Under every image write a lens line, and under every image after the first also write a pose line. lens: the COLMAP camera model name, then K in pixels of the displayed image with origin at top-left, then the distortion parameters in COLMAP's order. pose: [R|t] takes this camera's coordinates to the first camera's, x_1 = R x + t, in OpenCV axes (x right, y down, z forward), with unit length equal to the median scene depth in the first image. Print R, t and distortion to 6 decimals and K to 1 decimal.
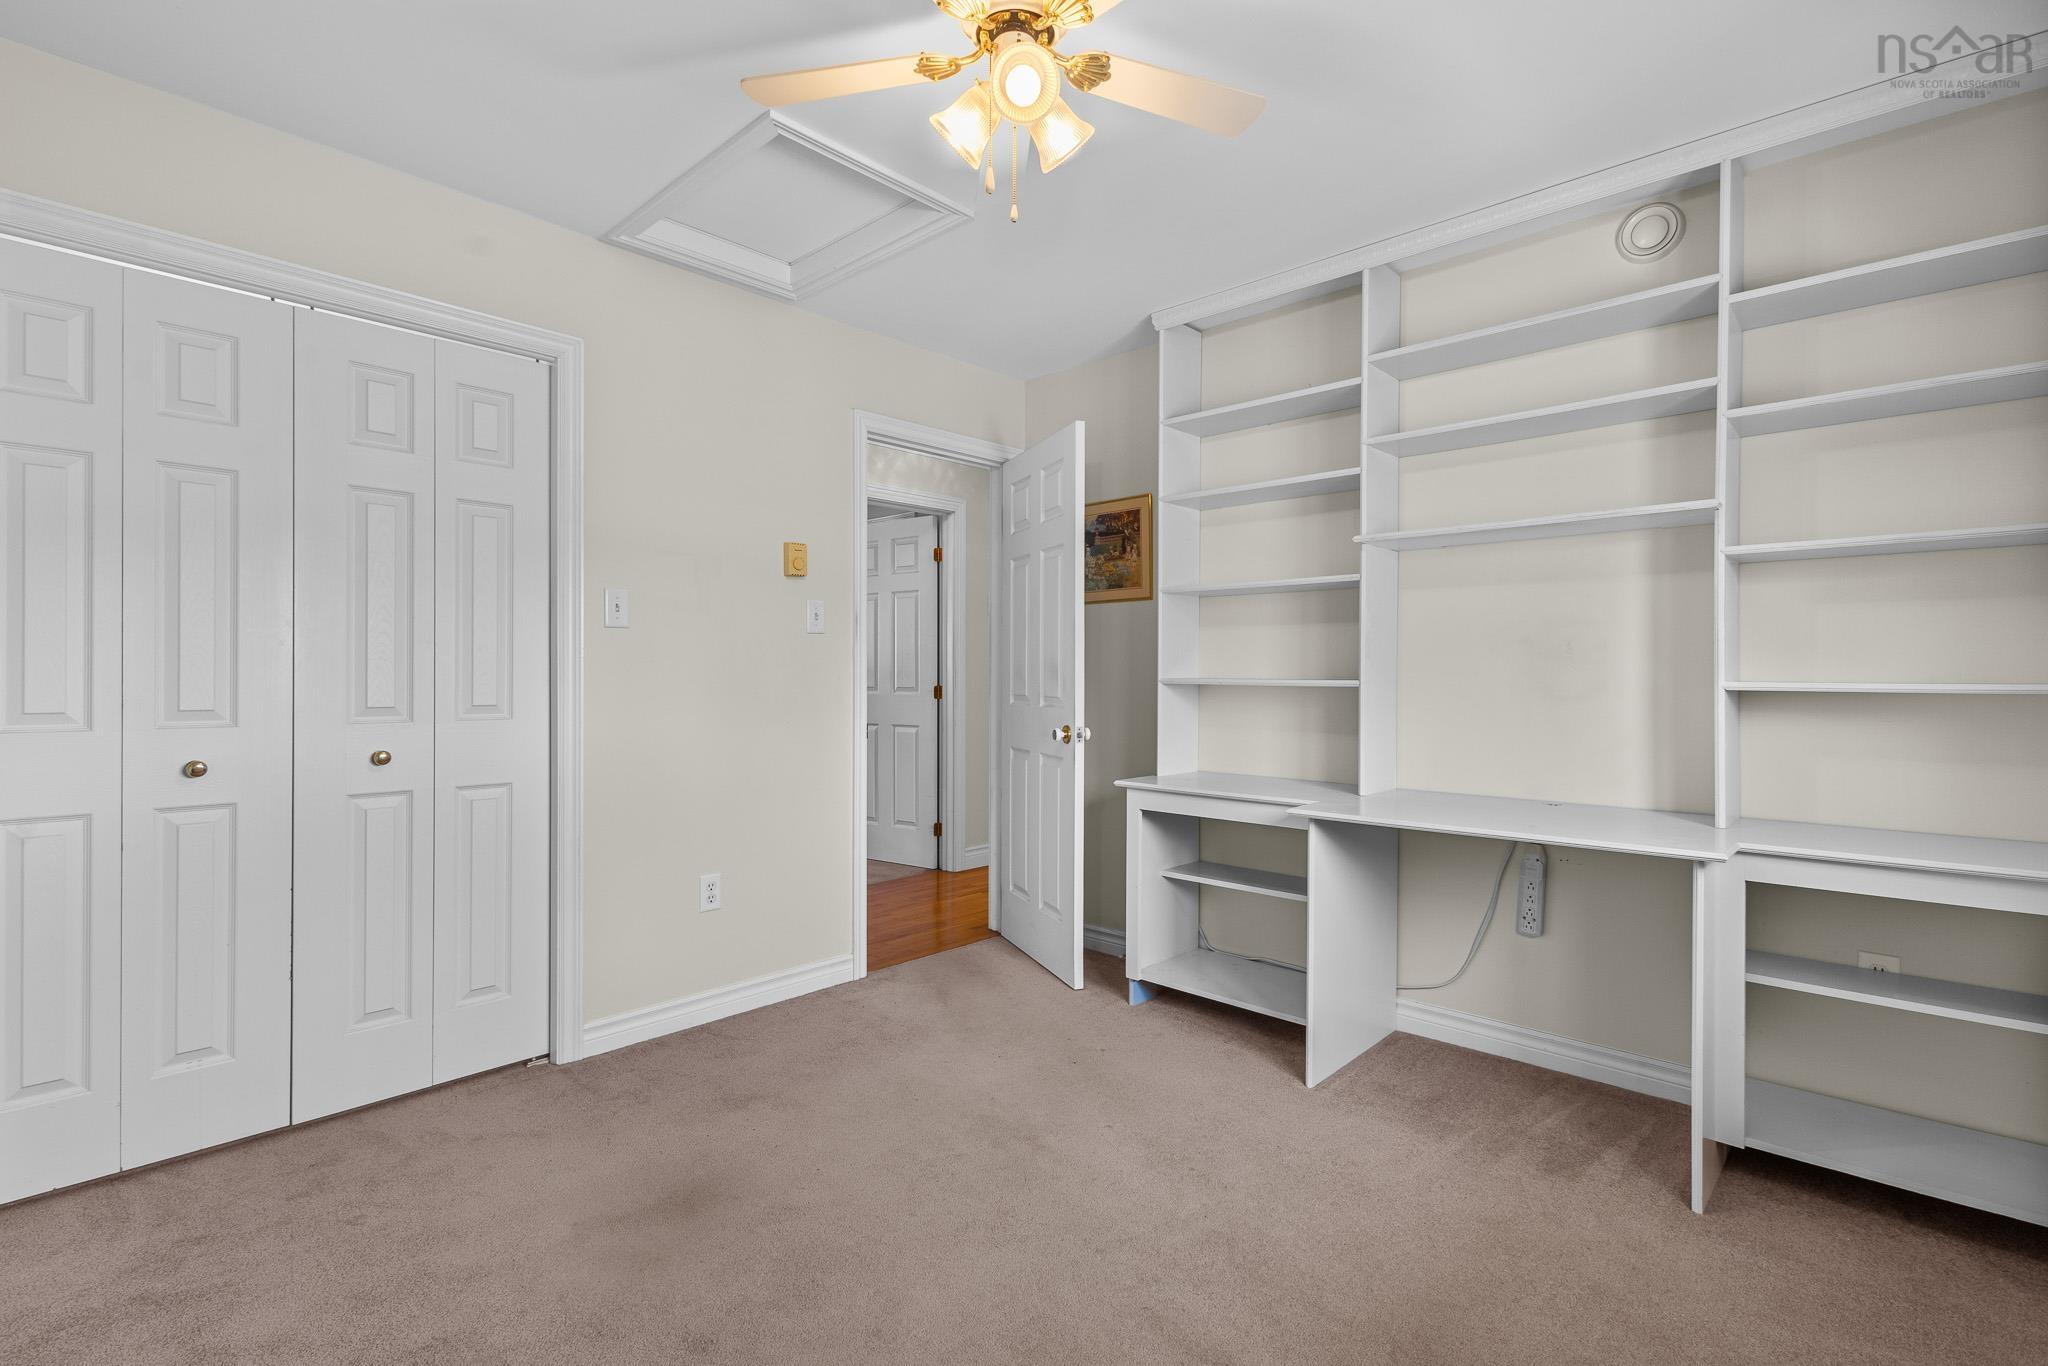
lens RADIAL K [[948.9, 0, 1020.1], [0, 948.9, 679.5], [0, 0, 1]] dist [0.006192, 0.000339]
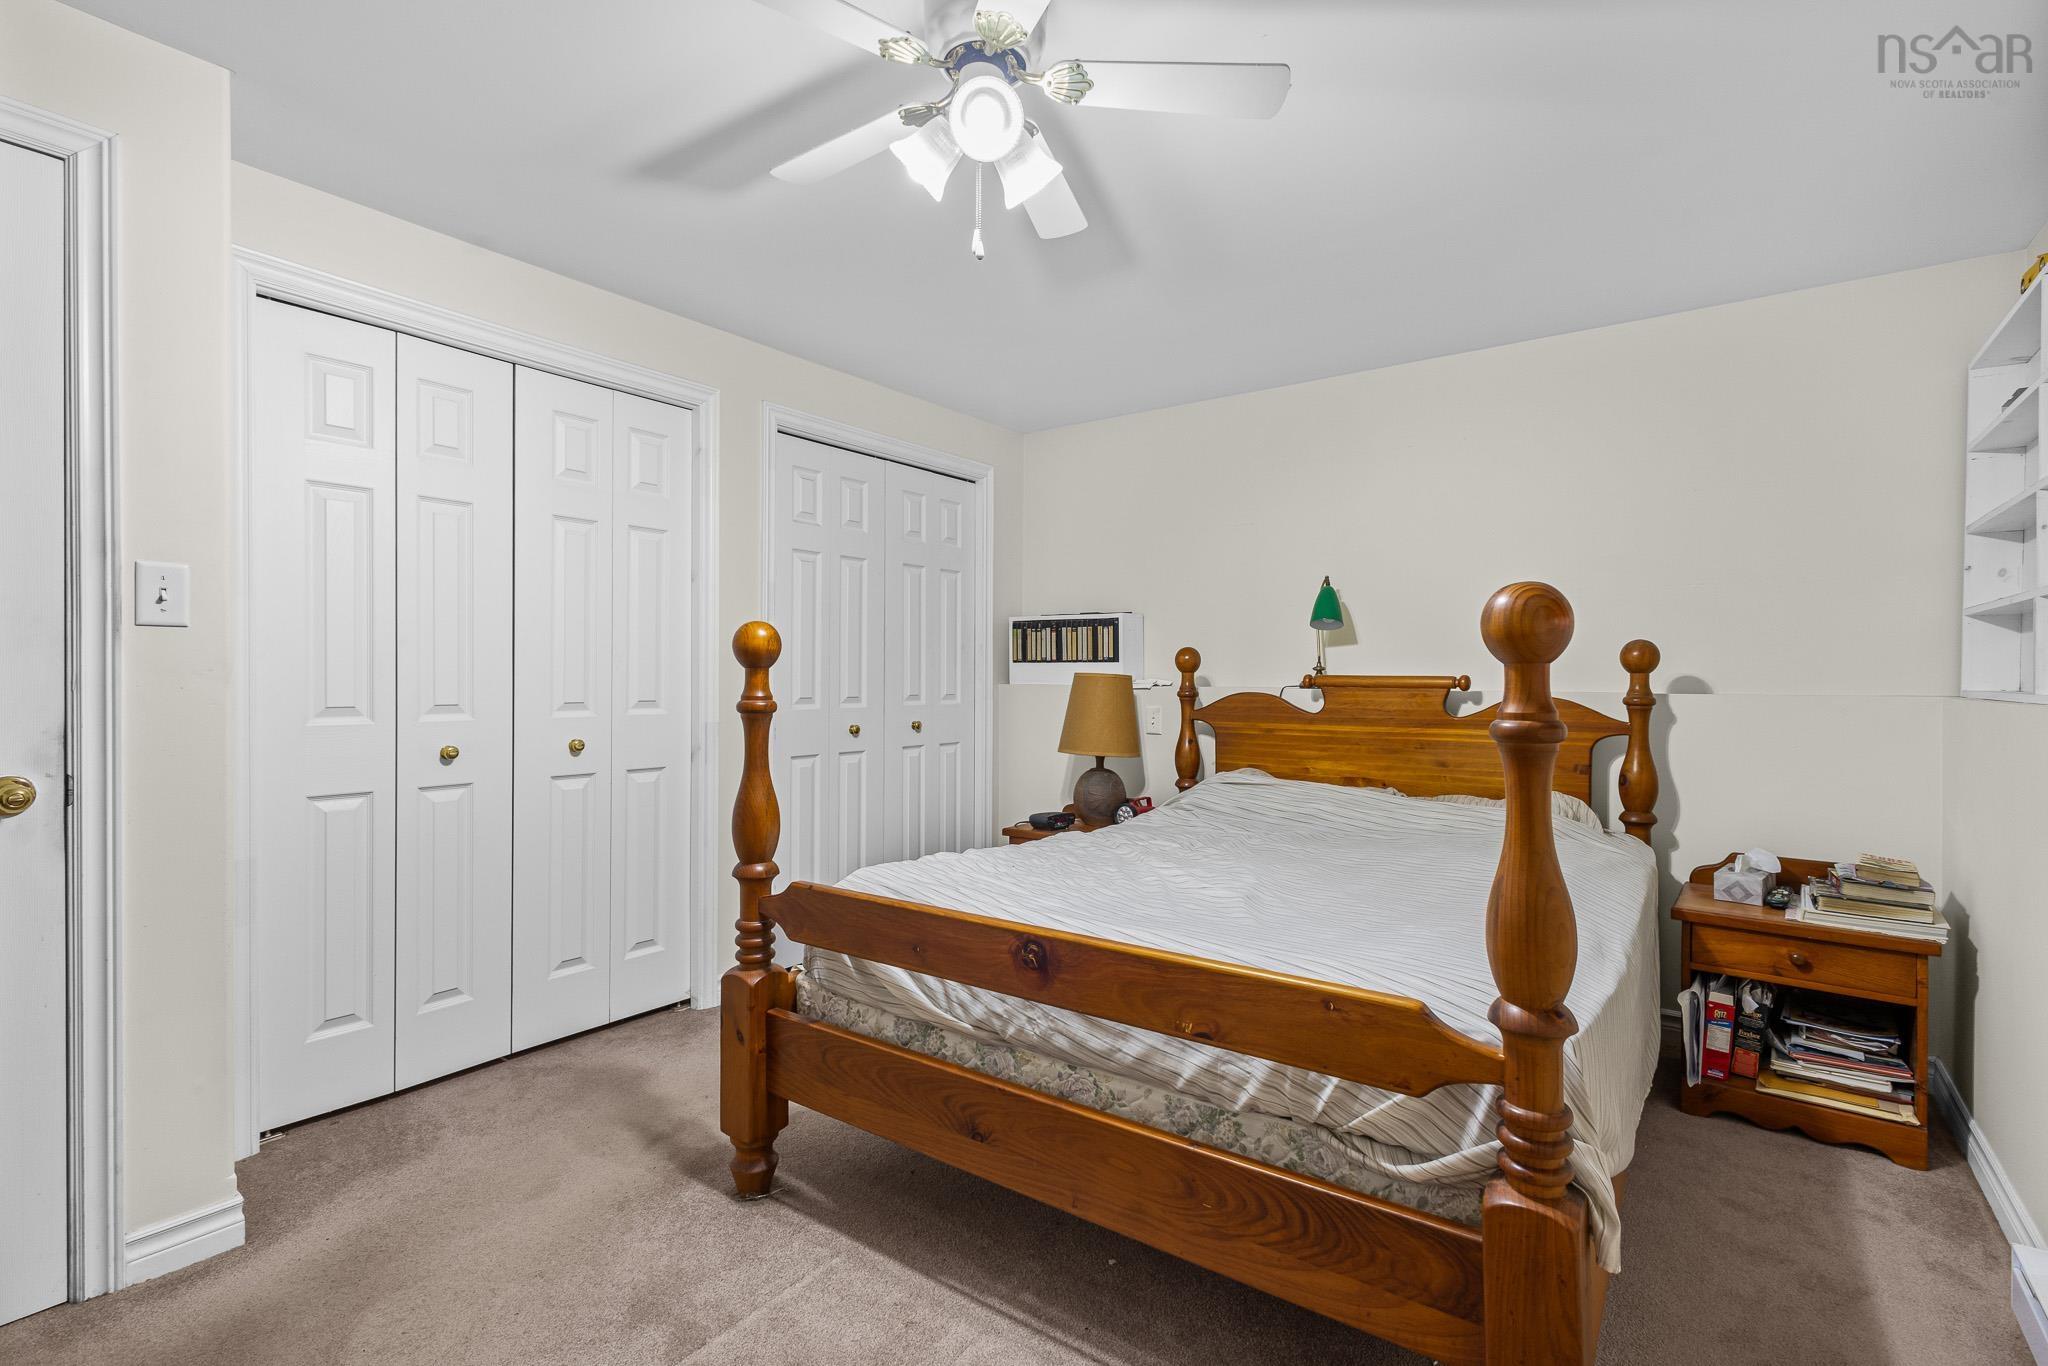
lens RADIAL K [[947.7, 0, 1080.9], [0, 947.7, 681.5], [0, 0, 1]] dist [0.000880, -0.000351]
pose [[0.986214, -0.004735, 0.165406, -0.082201], [0.003925, 0.999979, 0.005224, -0.000029], [-0.165427, -0.004503, 0.986212, -0.087221]]
